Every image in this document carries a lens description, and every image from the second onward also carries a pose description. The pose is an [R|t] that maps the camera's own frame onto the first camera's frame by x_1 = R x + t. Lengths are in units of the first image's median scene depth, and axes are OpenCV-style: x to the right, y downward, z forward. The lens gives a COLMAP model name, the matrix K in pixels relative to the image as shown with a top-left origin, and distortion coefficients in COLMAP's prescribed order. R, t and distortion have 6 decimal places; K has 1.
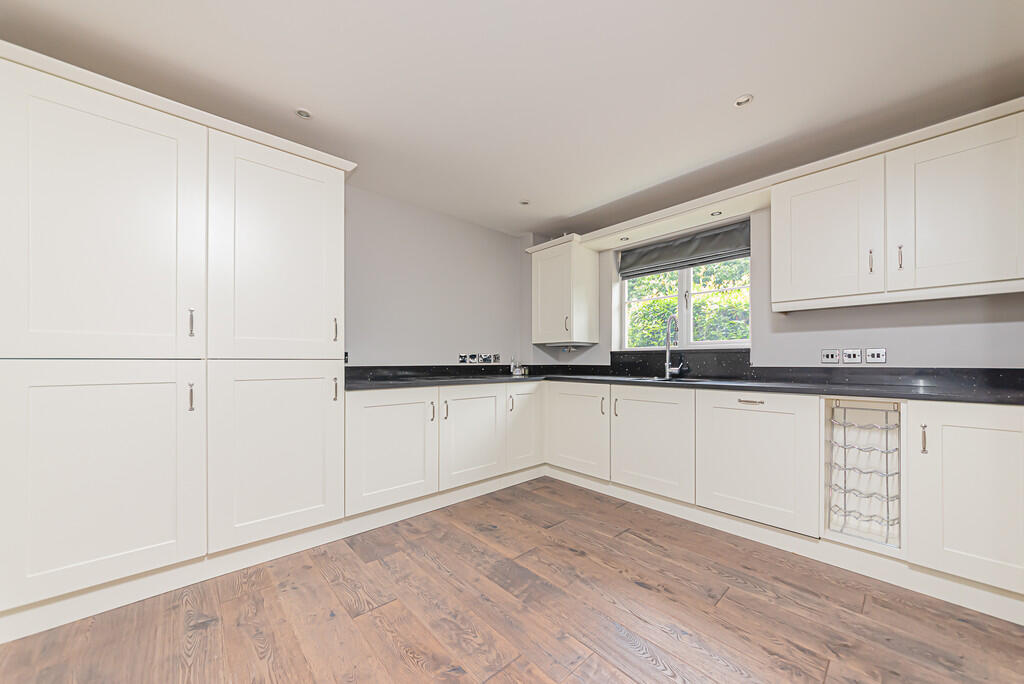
lens RADIAL K [[359.1, 0, 520.8], [0, 359.1, 362.1], [0, 0, 1]] dist [-0.001587, 0.000100]
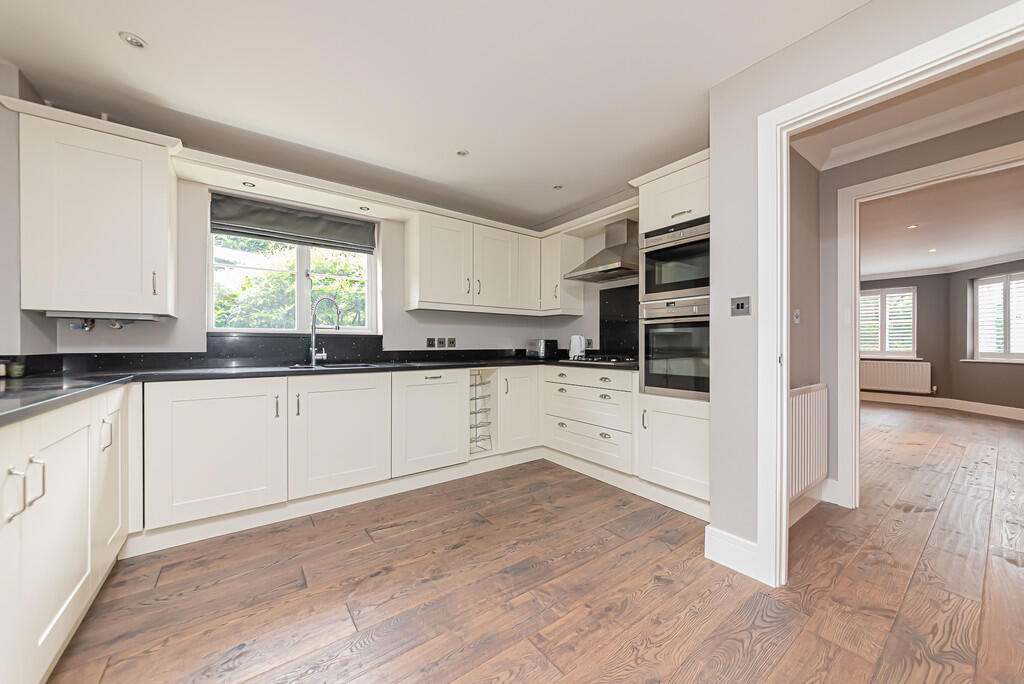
lens RADIAL K [[359.1, 0, 513.3], [0, 359.1, 346.1], [0, 0, 1]] dist [-0.001587, 0.000100]
pose [[0.136839, -0.000941, 0.990593, -0.464140], [0.005381, 0.999985, 0.000207, -0.000113], [-0.990579, 0.005302, 0.136842, 0.419847]]
